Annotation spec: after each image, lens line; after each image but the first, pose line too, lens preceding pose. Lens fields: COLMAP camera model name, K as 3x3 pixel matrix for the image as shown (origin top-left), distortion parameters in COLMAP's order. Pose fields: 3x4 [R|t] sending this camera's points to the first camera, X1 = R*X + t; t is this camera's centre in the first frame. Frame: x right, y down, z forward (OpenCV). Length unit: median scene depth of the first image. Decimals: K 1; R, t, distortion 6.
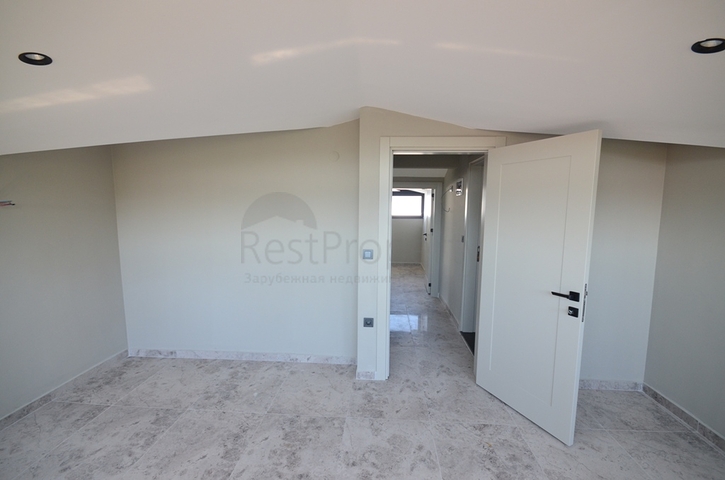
lens RADIAL K [[318.4, 0, 360.6], [0, 318.4, 245.7], [0, 0, 1]] dist [-0.000310, -0.002464]
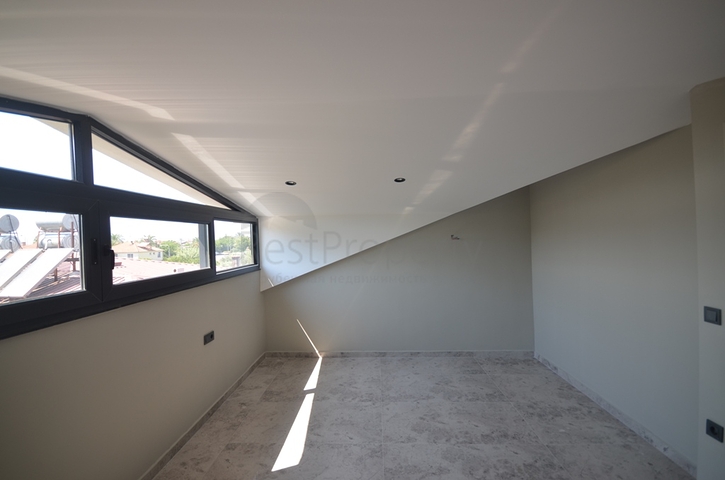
lens RADIAL K [[318.4, 0, 360.7], [0, 318.4, 235.7], [0, 0, 1]] dist [-0.000310, -0.002464]
pose [[0.016393, -0.016426, -0.999731, 0.560897], [-0.107759, 0.994012, -0.018099, -0.034515], [0.994042, 0.108027, 0.014525, 0.274493]]
